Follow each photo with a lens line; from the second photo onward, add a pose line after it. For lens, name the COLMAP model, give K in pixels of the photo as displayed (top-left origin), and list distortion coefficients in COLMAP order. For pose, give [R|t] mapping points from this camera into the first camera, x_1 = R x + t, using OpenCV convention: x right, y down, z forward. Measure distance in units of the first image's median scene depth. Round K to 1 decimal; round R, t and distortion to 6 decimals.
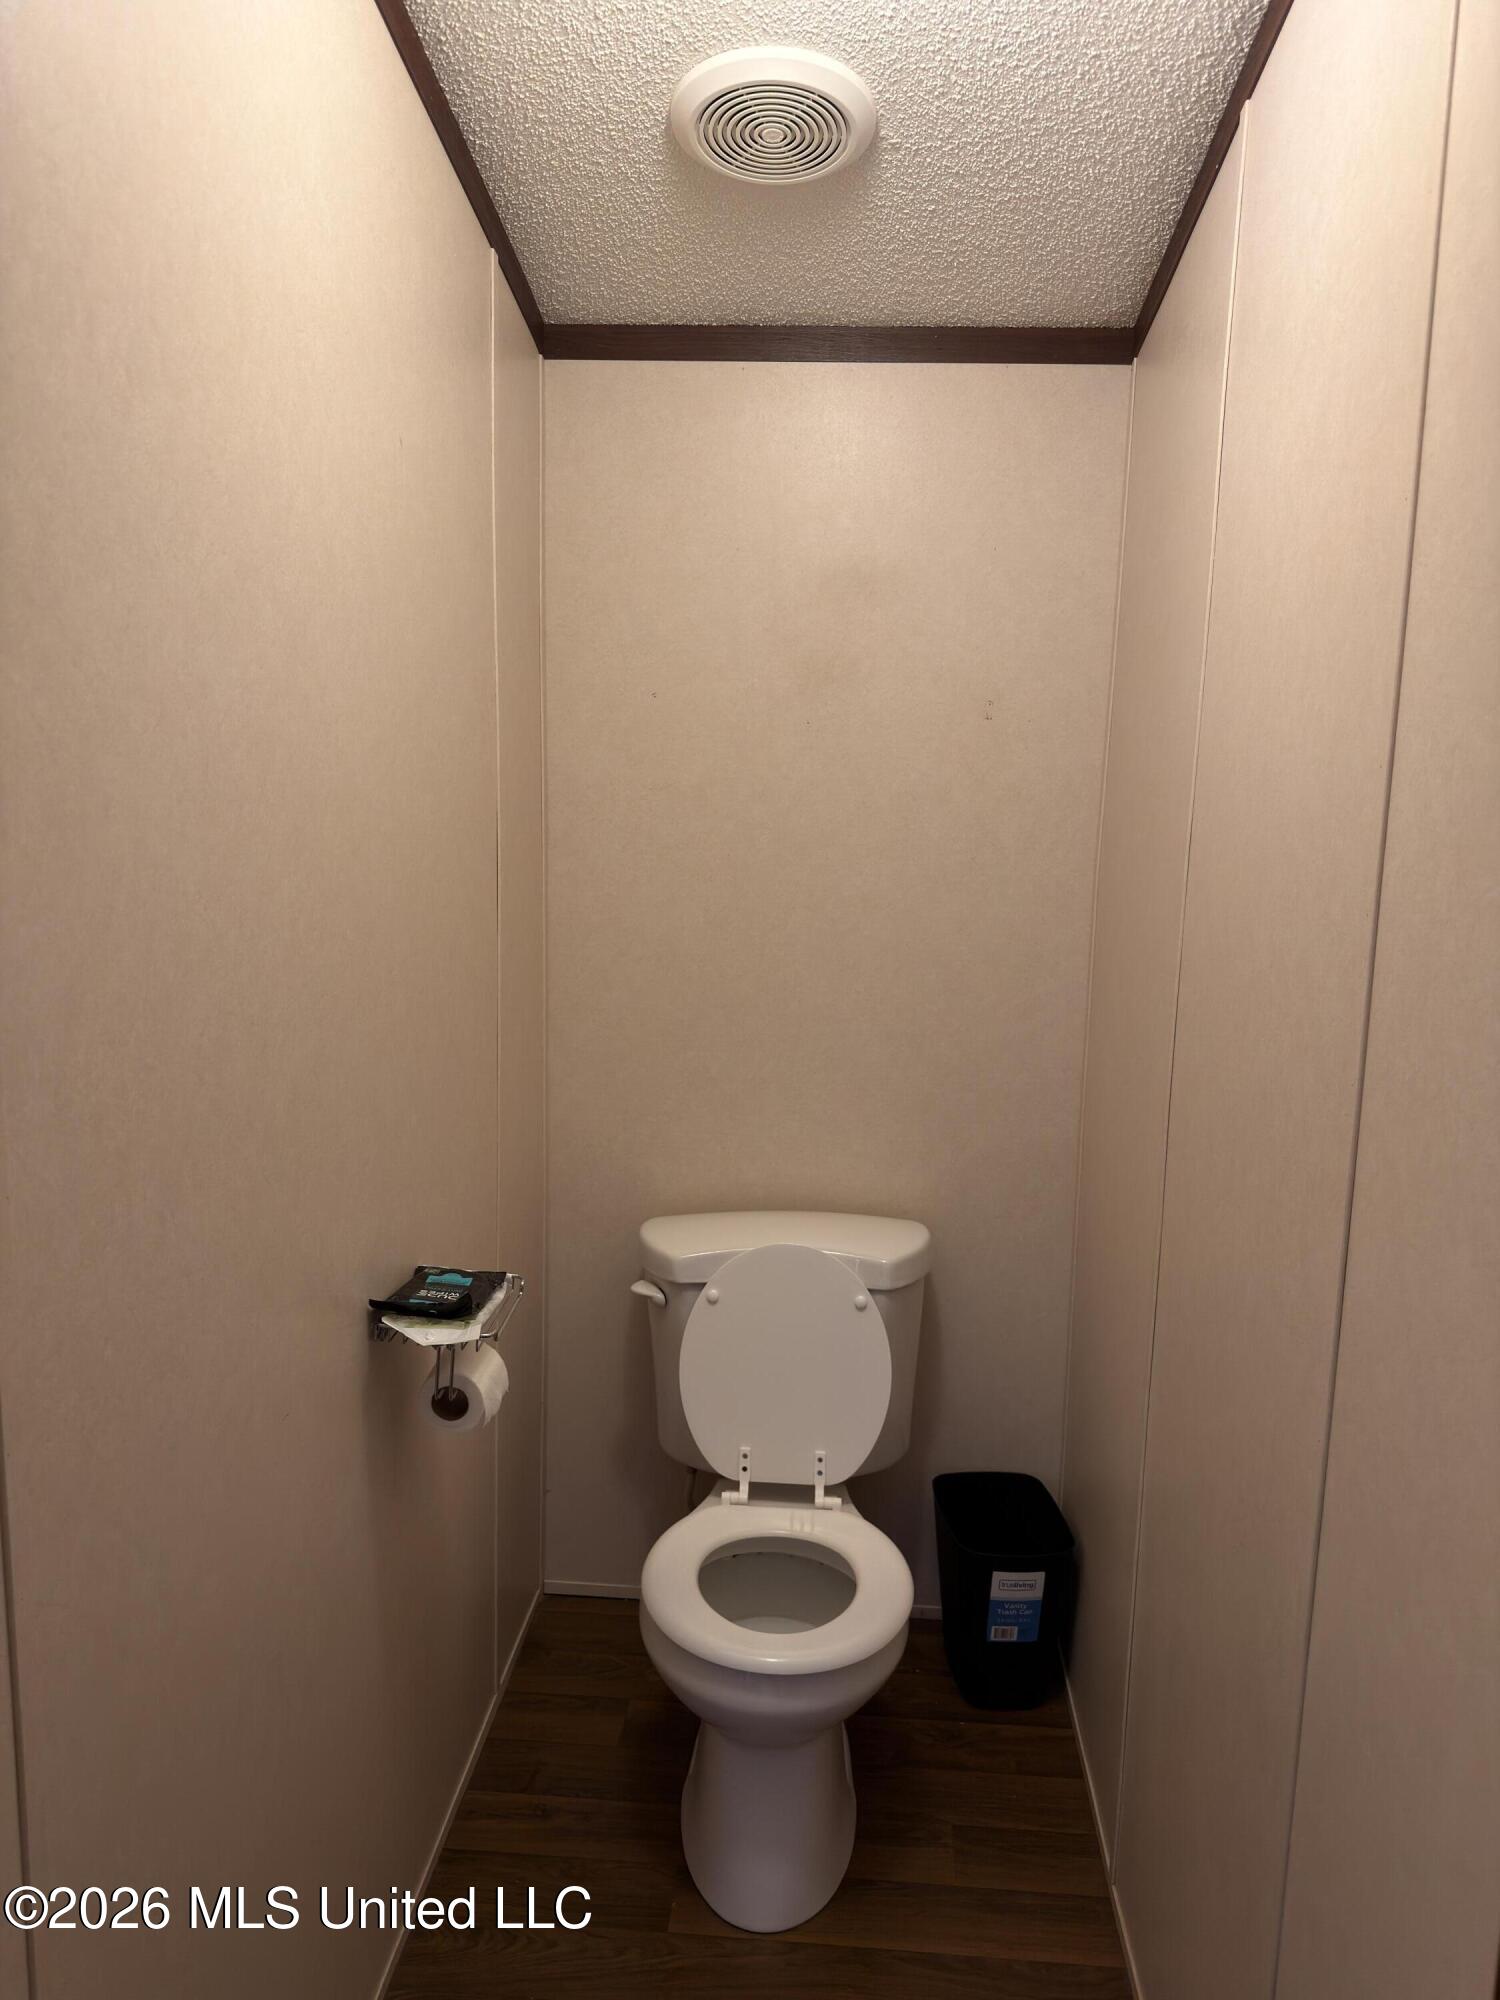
lens RADIAL K [[1425.3, 0, 746.7], [0, 1425.3, 995.9], [0, 0, 1]] dist [0.033284, -0.023882]
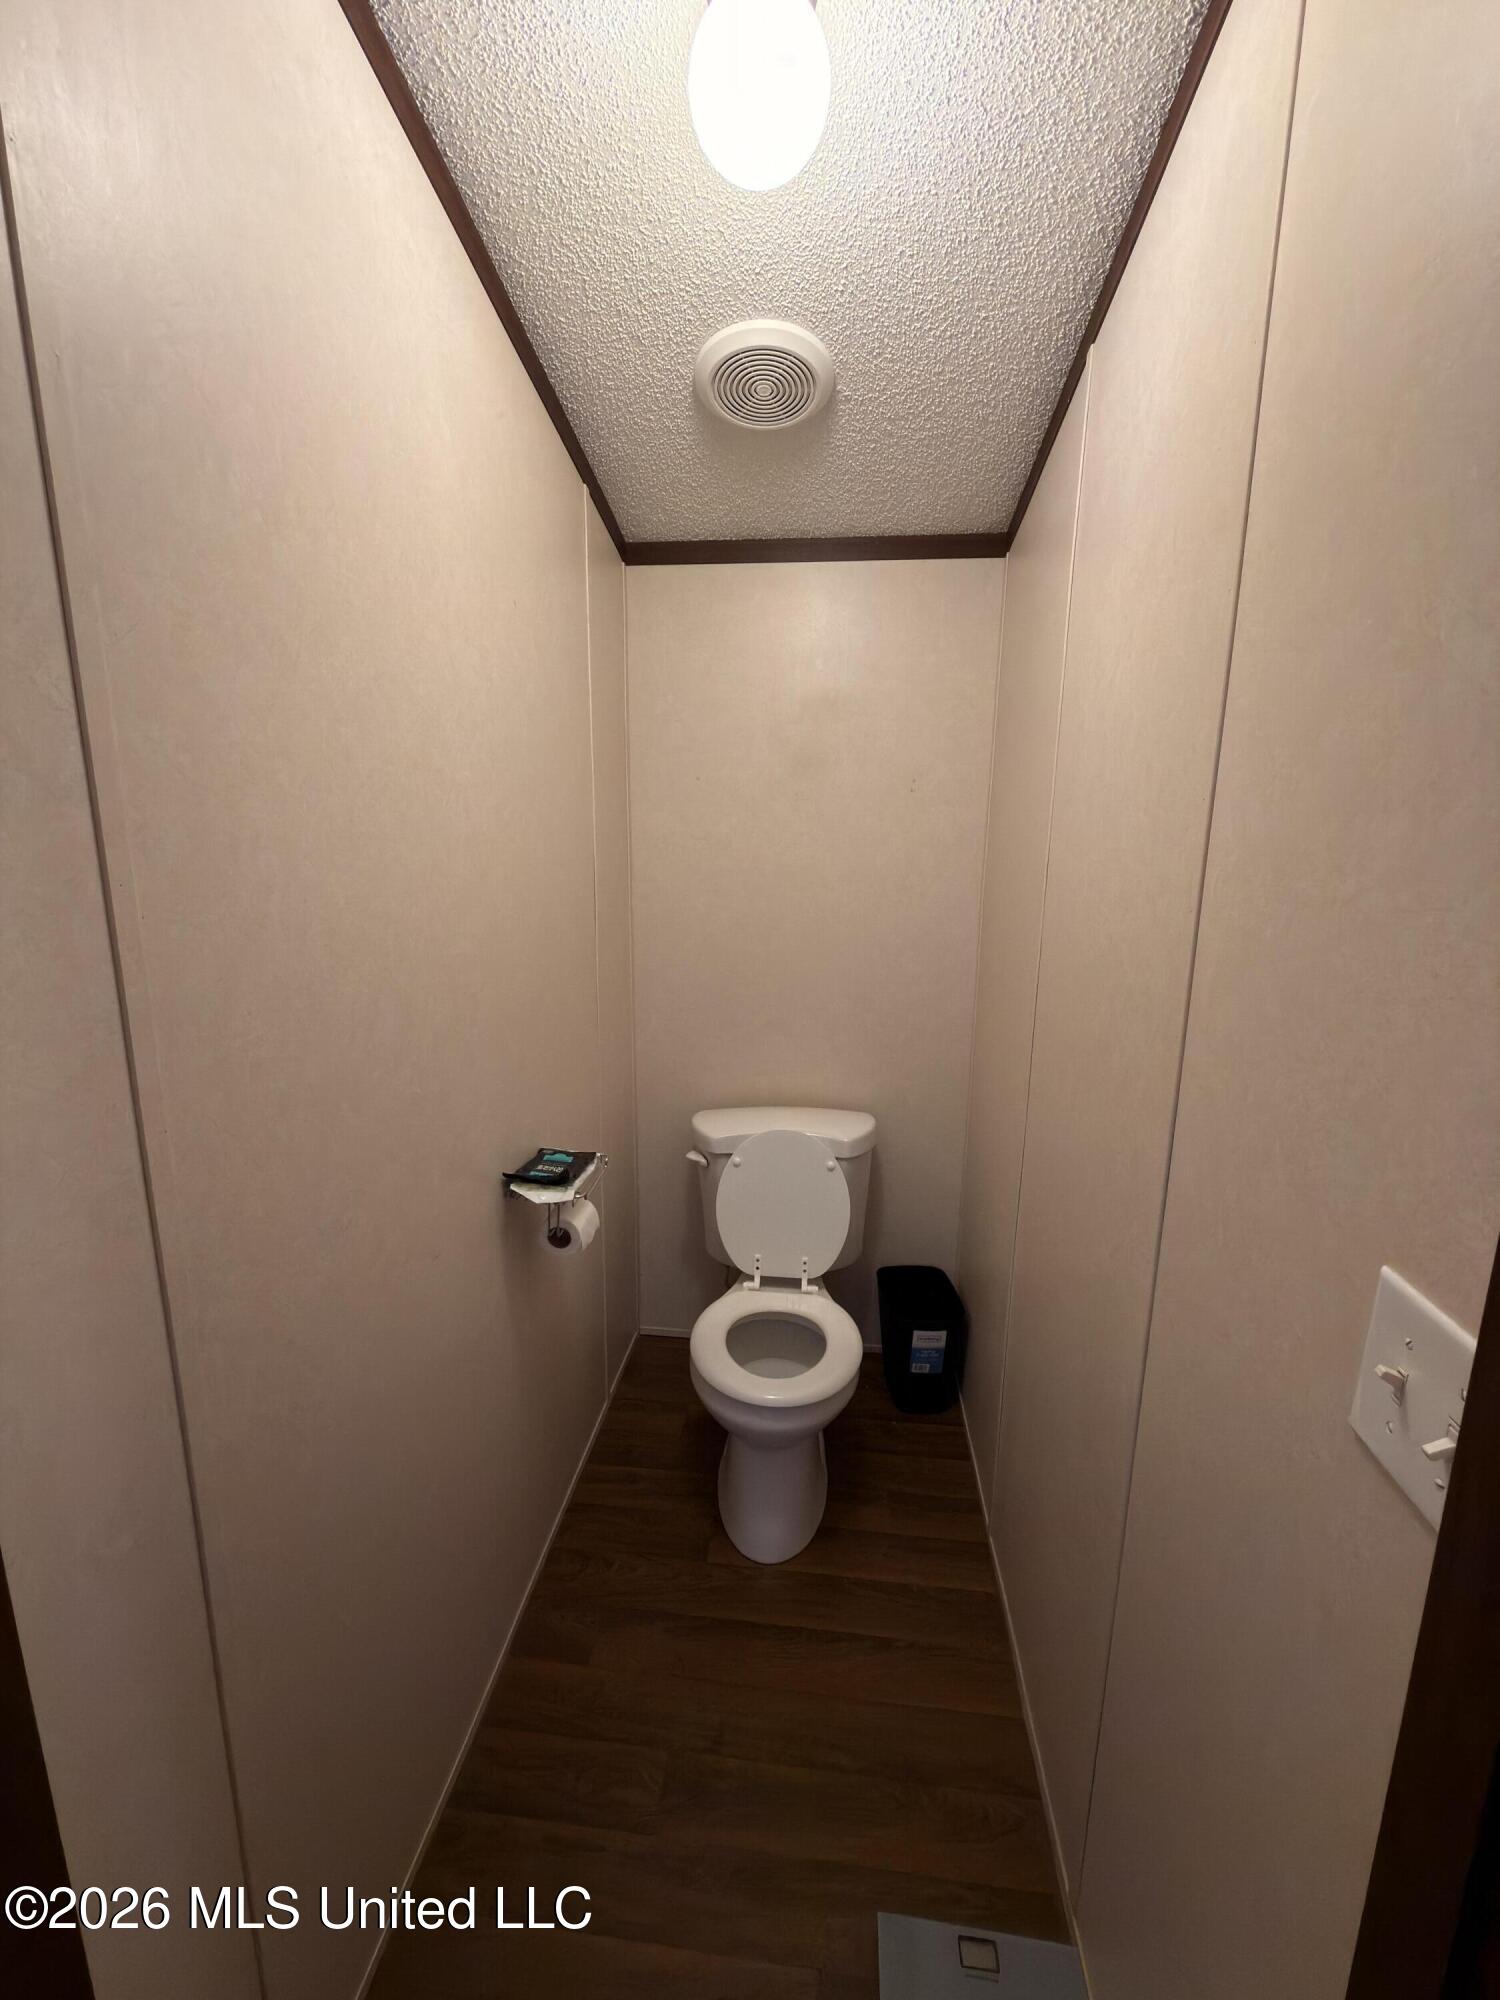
lens RADIAL K [[801.8, 0, 747.8], [0, 801.8, 992.3], [0, 0, 1]] dist [-0.000761, 0.000313]
pose [[0.999373, -0.004547, -0.035102, 0.023186], [0.005547, 0.999580, 0.028437, -0.002291], [0.034958, -0.028614, 0.998979, 0.132198]]
